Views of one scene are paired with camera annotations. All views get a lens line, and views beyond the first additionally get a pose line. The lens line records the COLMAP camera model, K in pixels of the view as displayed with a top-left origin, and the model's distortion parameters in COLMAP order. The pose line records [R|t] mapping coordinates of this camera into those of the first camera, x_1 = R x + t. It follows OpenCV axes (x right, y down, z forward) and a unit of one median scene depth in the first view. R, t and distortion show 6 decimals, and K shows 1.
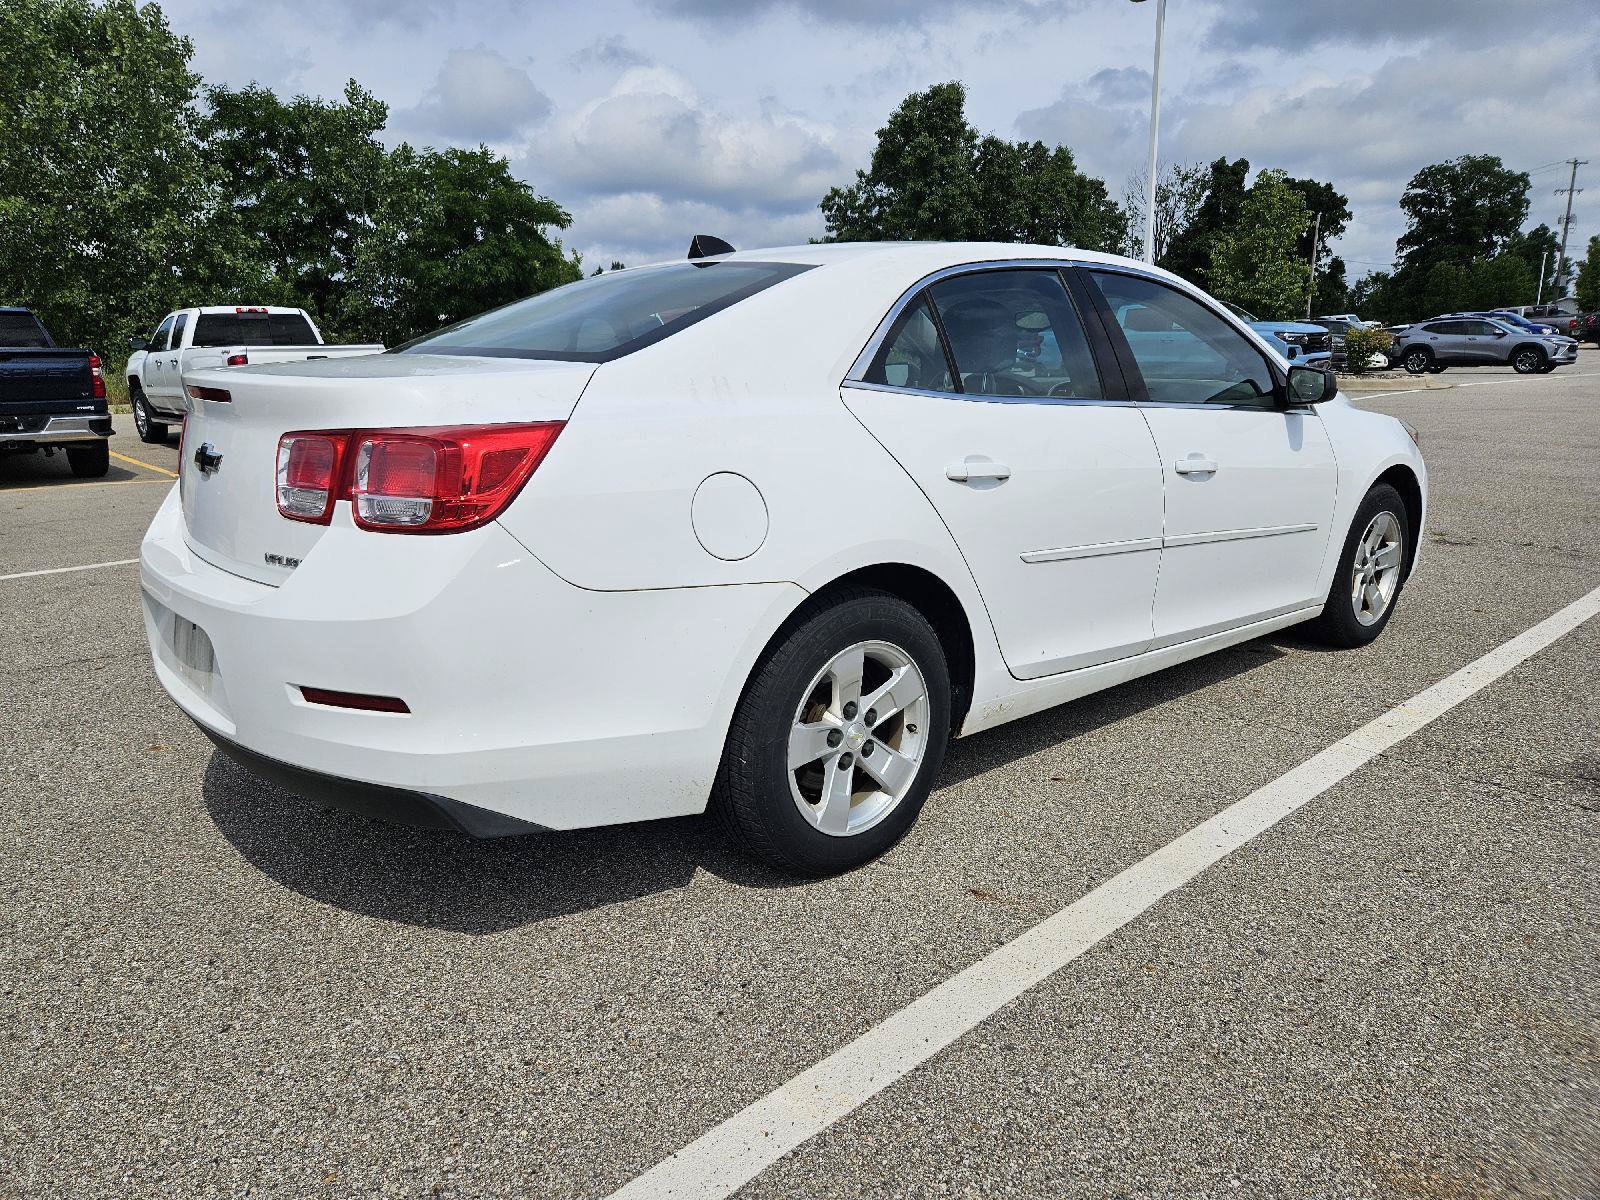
lens RADIAL K [[1223.2, 0, 798.7], [0, 1223.2, 553.7], [0, 0, 1]] dist [-0.004796, 0.004688]
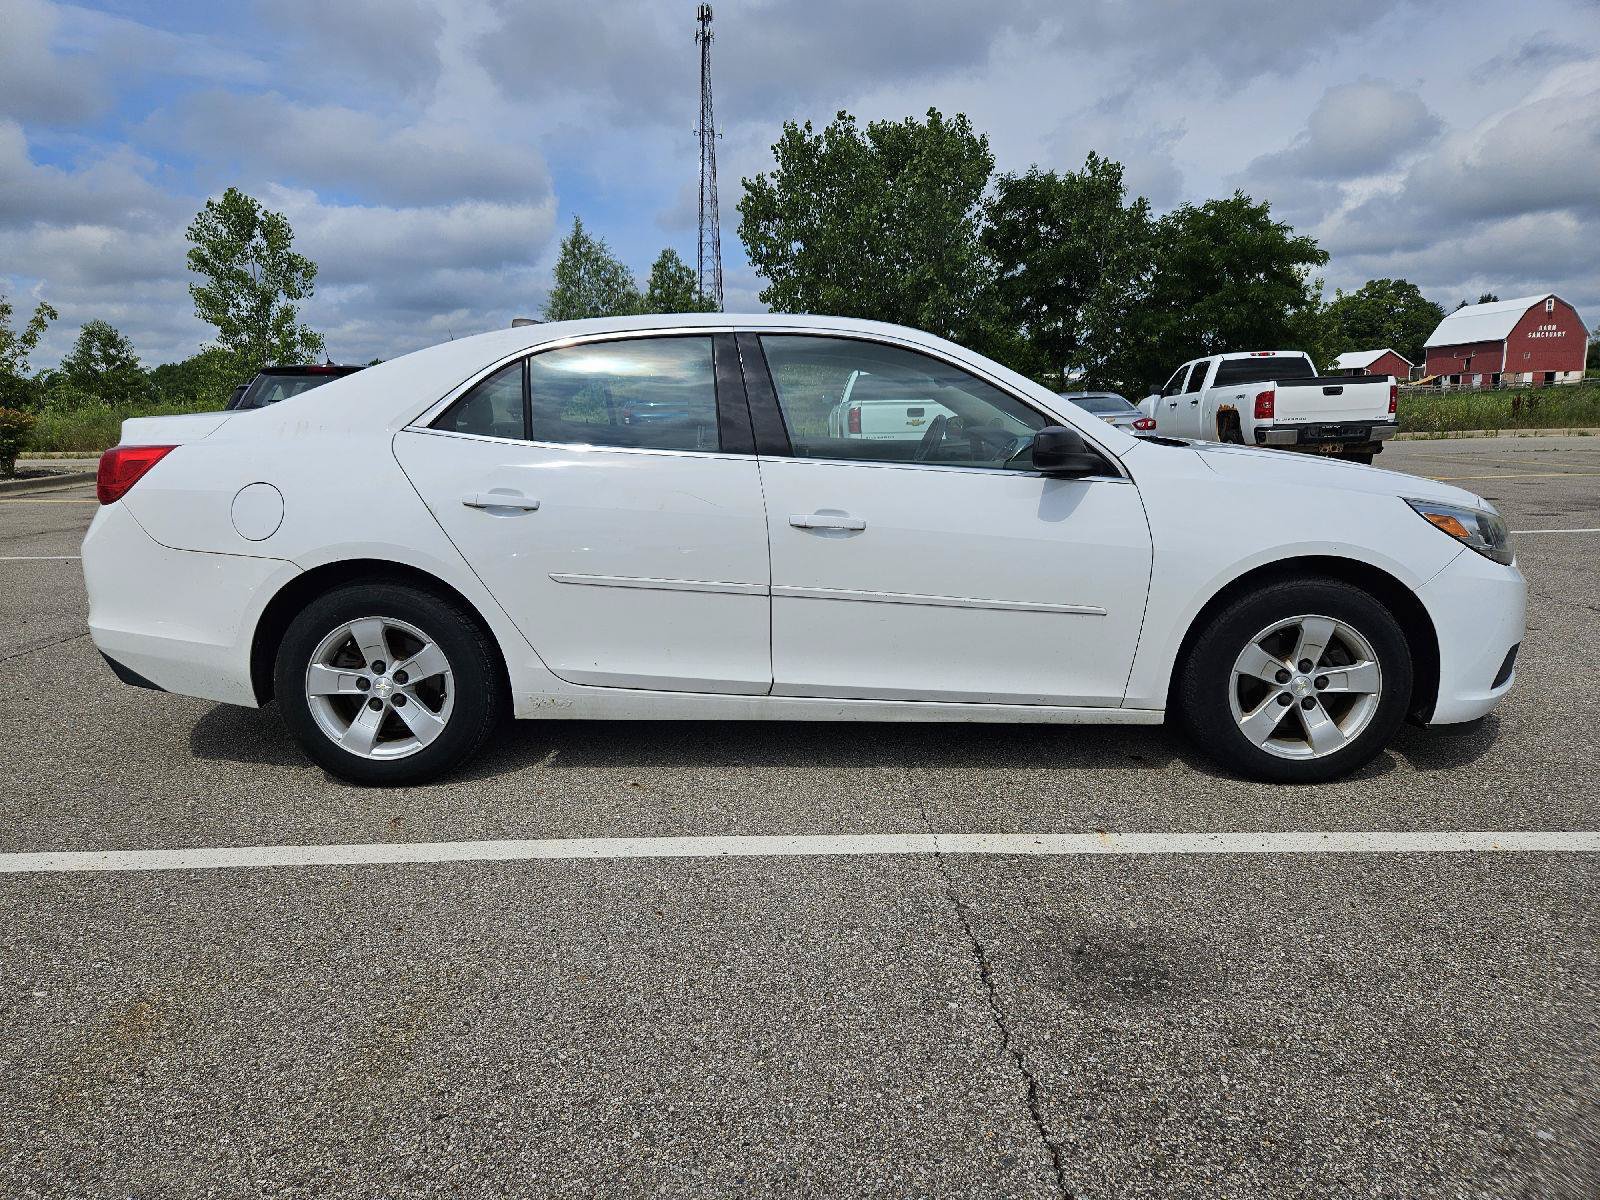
lens RADIAL K [[1166.2, 0, 799.3], [0, 1166.2, 567.6], [0, 0, 1]] dist [0.071311, -0.053804]
pose [[0.674729, 0.107097, -0.730254, 0.241967], [-0.119606, 0.992204, 0.035003, -0.015511], [0.728310, 0.063725, 0.682279, 0.081782]]
